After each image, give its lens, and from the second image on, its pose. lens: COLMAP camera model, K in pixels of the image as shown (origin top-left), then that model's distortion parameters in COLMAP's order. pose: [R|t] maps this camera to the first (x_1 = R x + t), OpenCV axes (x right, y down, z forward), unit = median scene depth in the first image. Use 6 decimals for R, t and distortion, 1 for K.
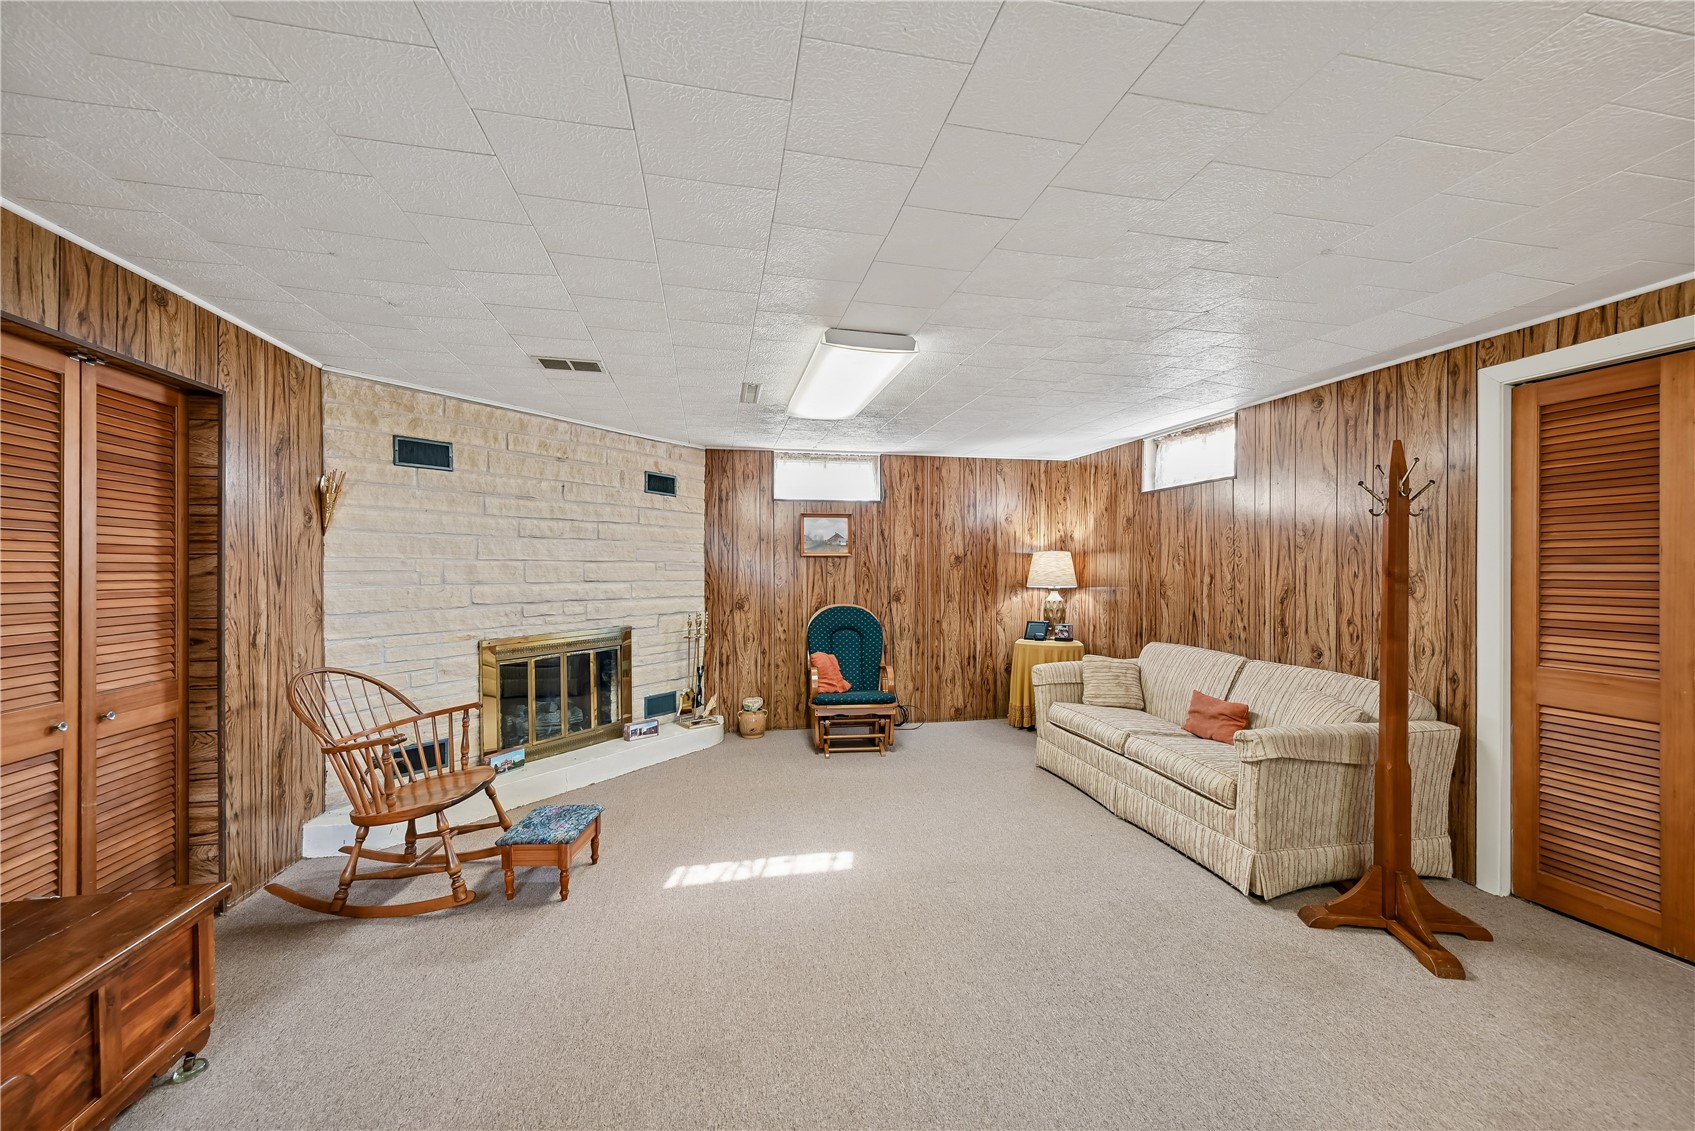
lens RADIAL K [[670.4, 0, 840.9], [0, 670.4, 568.1], [0, 0, 1]] dist [-0.001501, 0.000827]
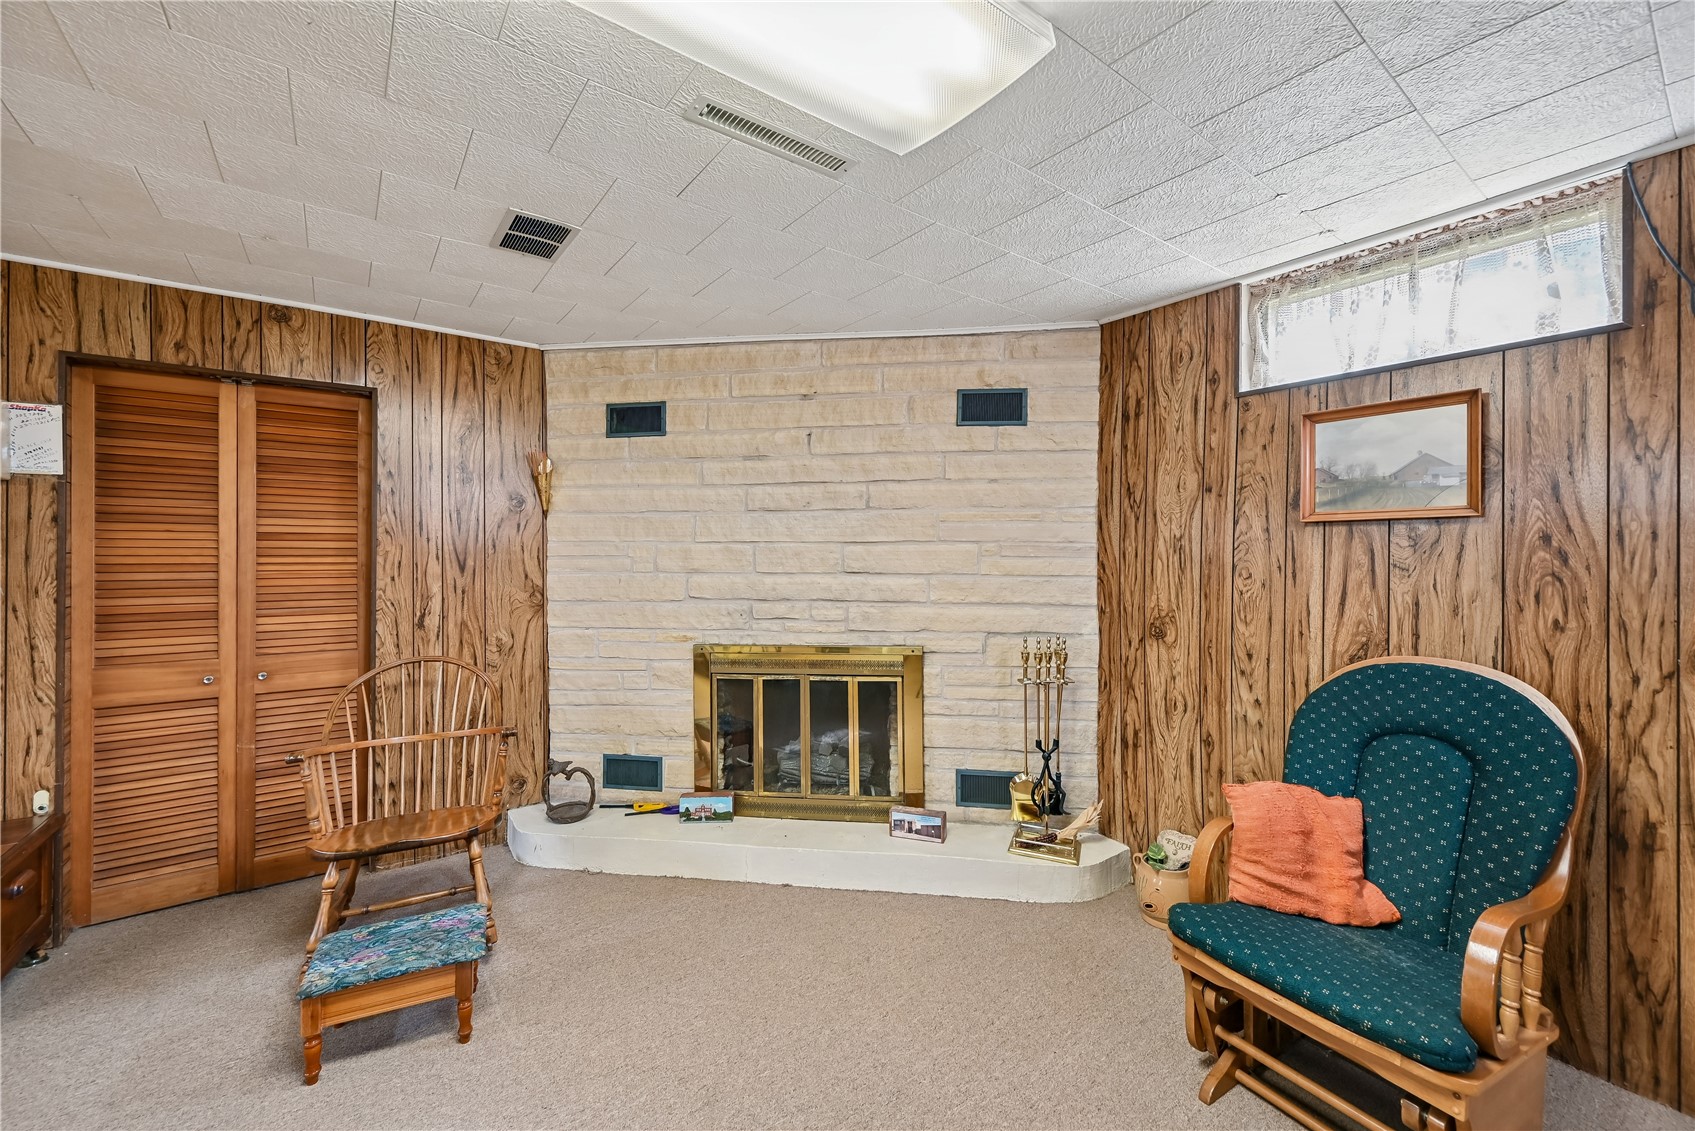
lens RADIAL K [[670.4, 0, 845.0], [0, 670.4, 554.7], [0, 0, 1]] dist [-0.001501, 0.000827]
pose [[0.432080, 0.001869, -0.901833, 0.239983], [-0.000139, 0.999998, 0.002006, 0.000690], [0.901835, -0.000741, 0.432080, 0.774028]]
